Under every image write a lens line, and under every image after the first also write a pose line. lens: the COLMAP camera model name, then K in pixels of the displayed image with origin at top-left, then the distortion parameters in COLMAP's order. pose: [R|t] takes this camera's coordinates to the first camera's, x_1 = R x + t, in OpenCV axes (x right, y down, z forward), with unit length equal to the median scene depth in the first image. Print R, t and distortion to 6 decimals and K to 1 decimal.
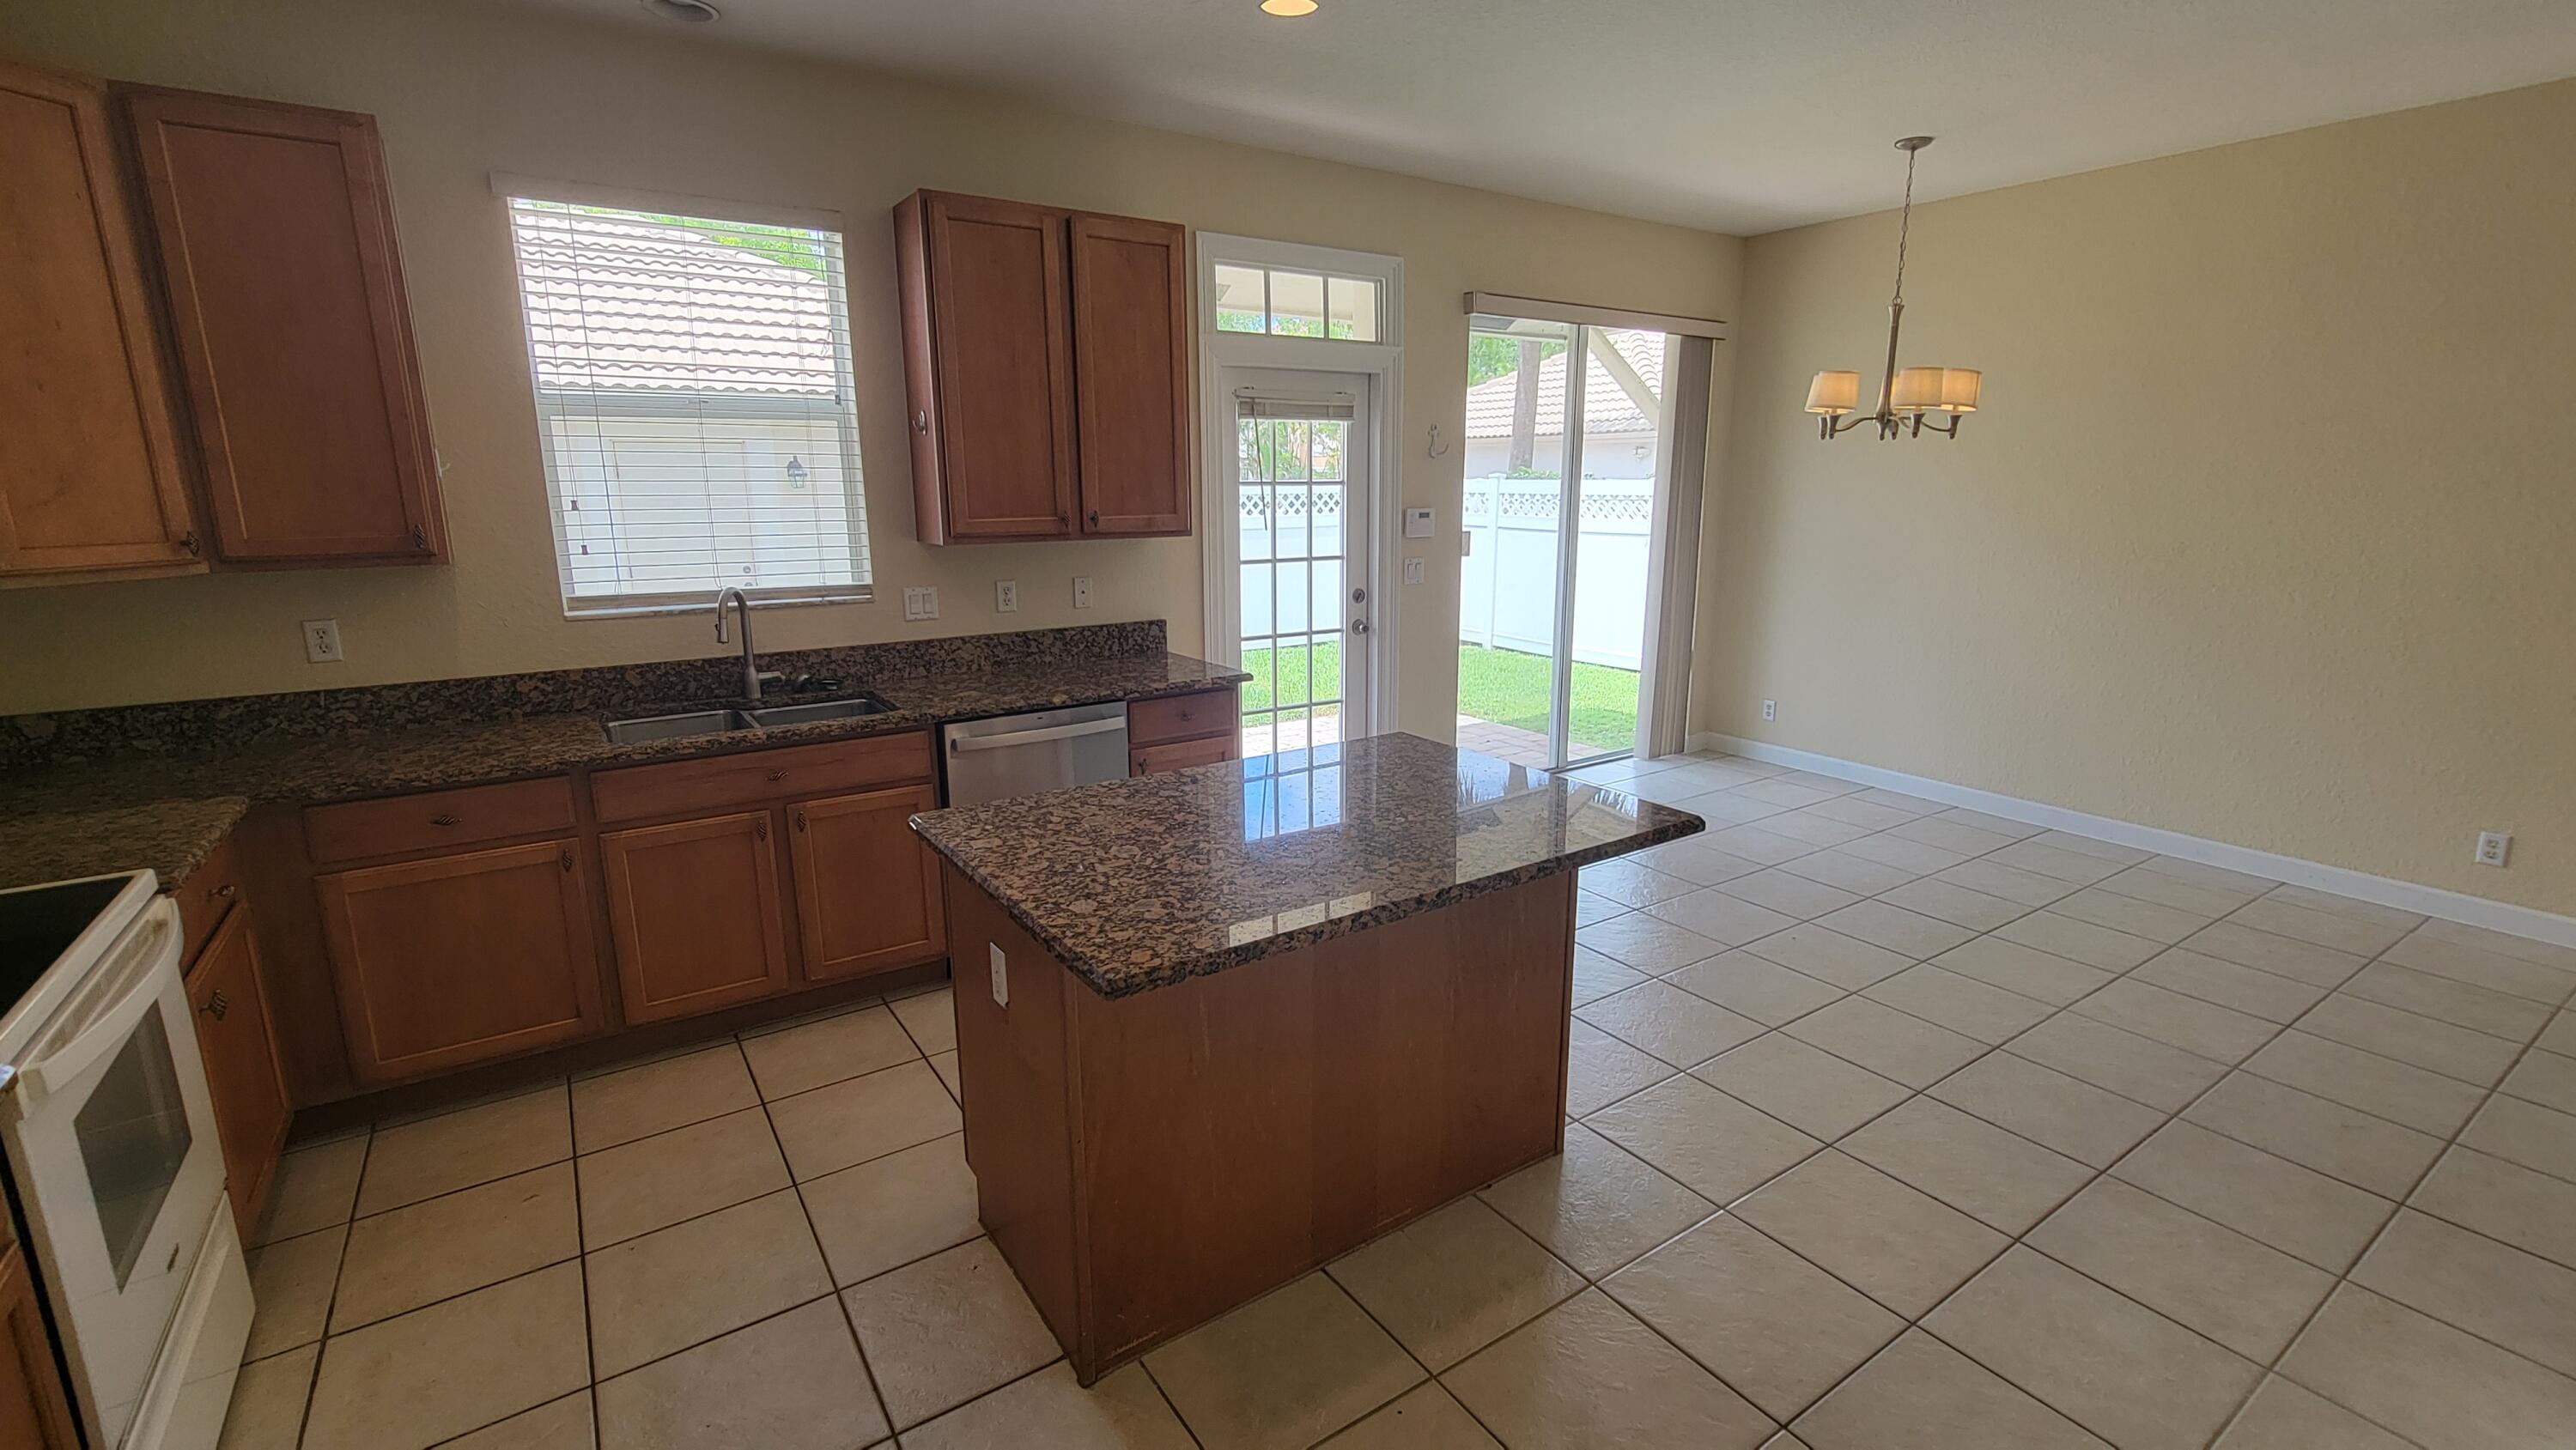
lens RADIAL K [[1128.4, 0, 1288.0], [0, 1128.4, 725.0], [0, 0, 1]] dist [-0.028132, -0.000018]
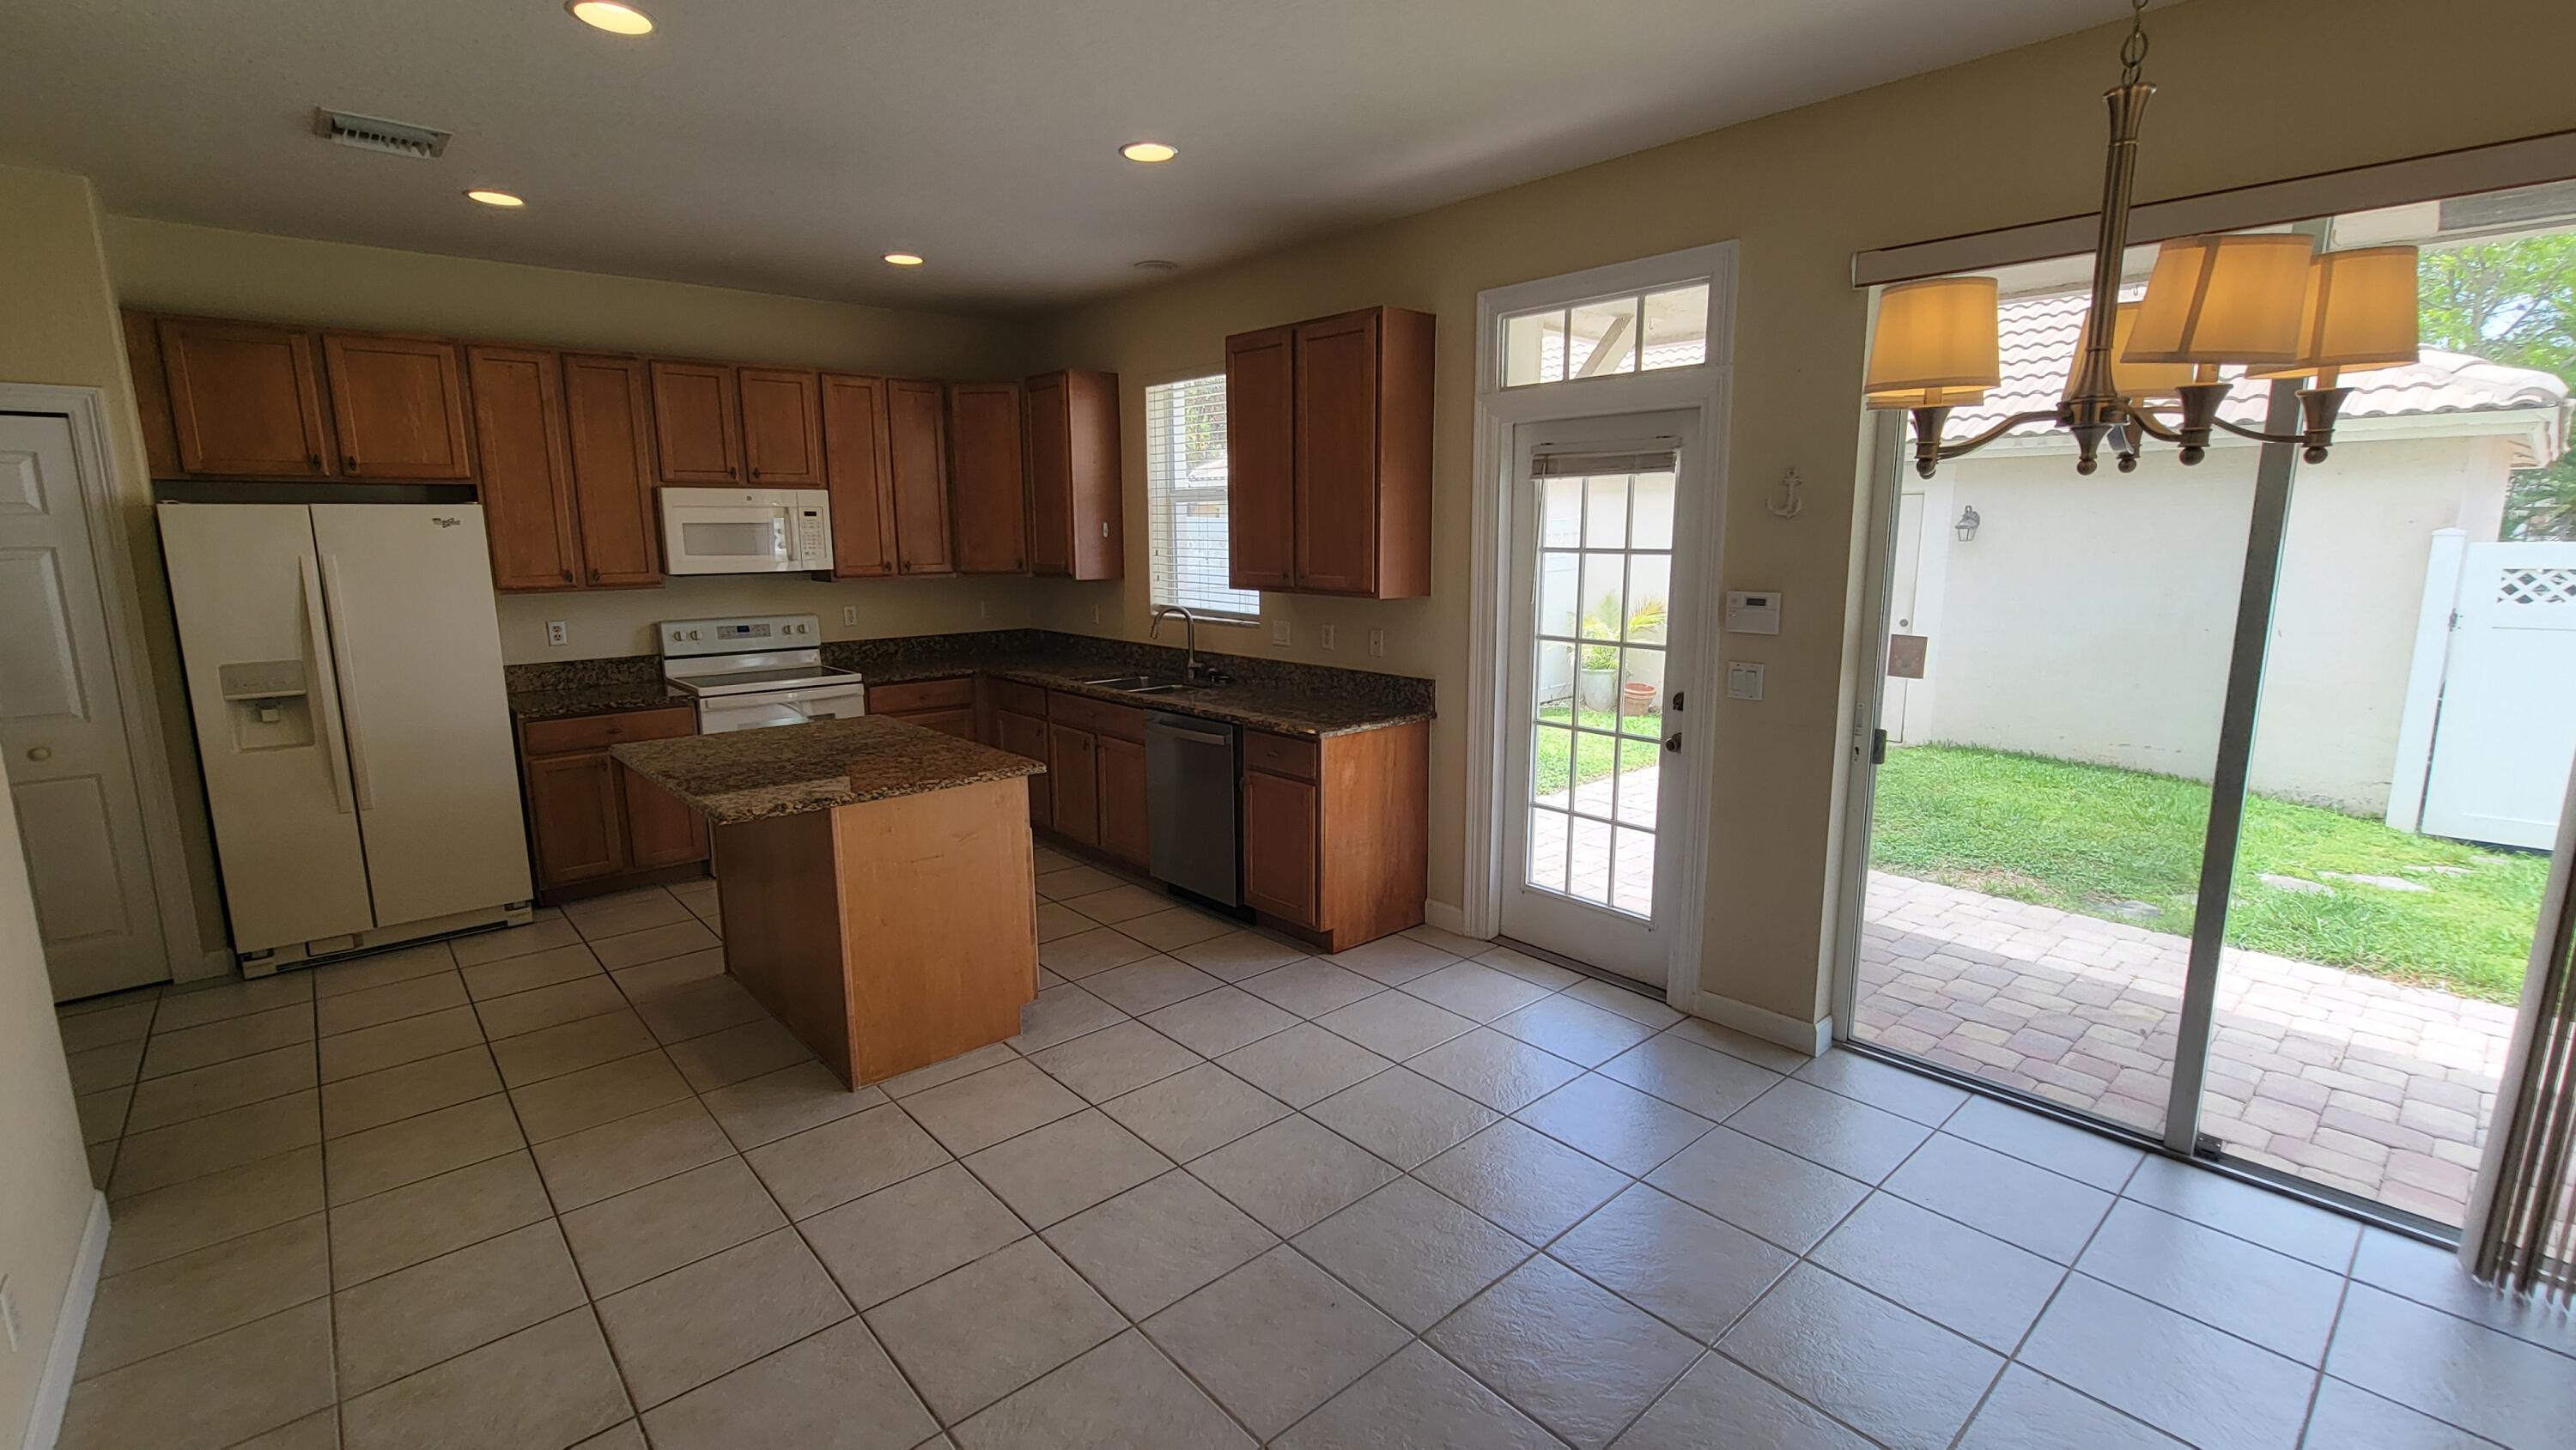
lens RADIAL K [[1128.4, 0, 1288.0], [0, 1128.4, 725.0], [0, 0, 1]] dist [-0.028132, -0.000018]
pose [[0.136495, 0.178336, -0.974456, 0.873147], [-0.211774, 0.966176, 0.147157, -0.177680], [0.967740, 0.186278, 0.169645, 0.715263]]
